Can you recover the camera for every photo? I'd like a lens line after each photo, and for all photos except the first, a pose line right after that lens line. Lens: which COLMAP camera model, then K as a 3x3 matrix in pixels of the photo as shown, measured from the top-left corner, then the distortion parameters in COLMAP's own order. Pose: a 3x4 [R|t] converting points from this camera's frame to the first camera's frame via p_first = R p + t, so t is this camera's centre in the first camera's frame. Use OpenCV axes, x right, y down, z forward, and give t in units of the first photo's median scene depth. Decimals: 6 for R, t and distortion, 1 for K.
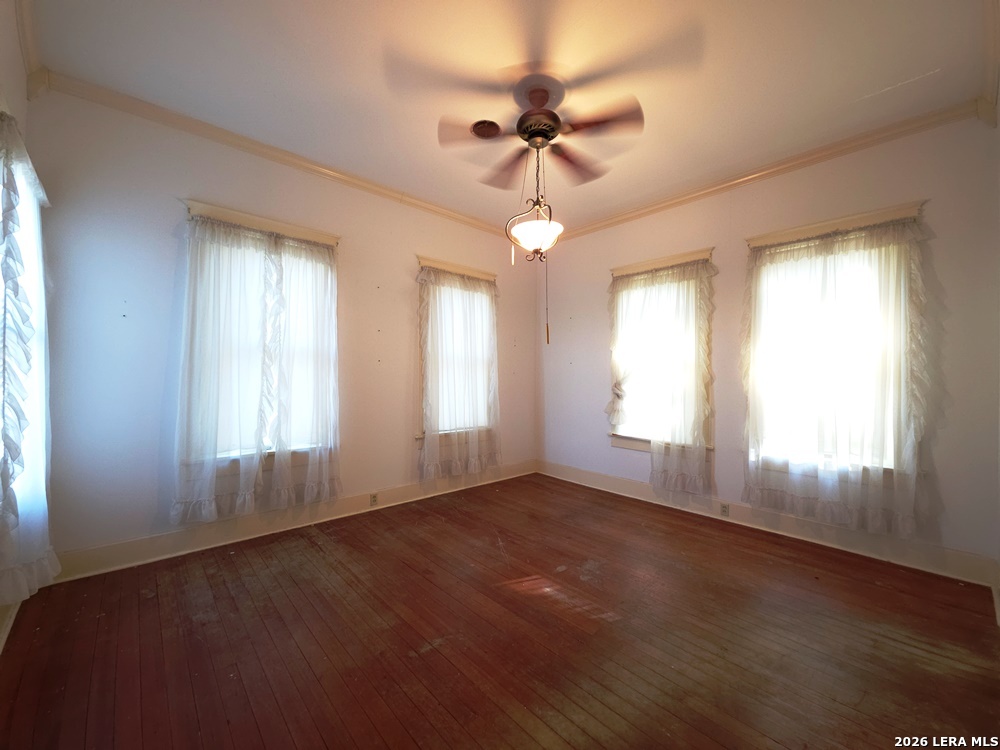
lens RADIAL K [[404.8, 0, 503.8], [0, 404.8, 377.5], [0, 0, 1]] dist [0.003720, -0.000615]
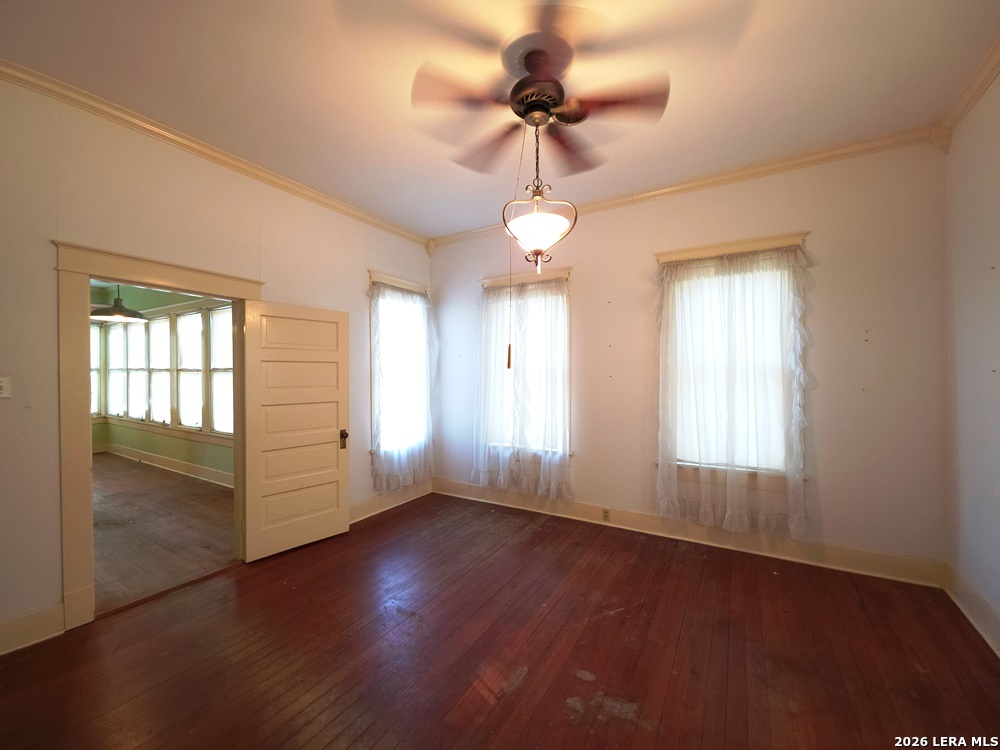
lens RADIAL K [[404.8, 0, 503.4], [0, 404.8, 376.4], [0, 0, 1]] dist [0.003720, -0.000615]
pose [[0.268971, -0.003866, -0.963141, 0.697057], [0.006293, 0.999978, -0.002256, -0.049146], [0.963128, -0.005454, 0.268989, 0.587160]]
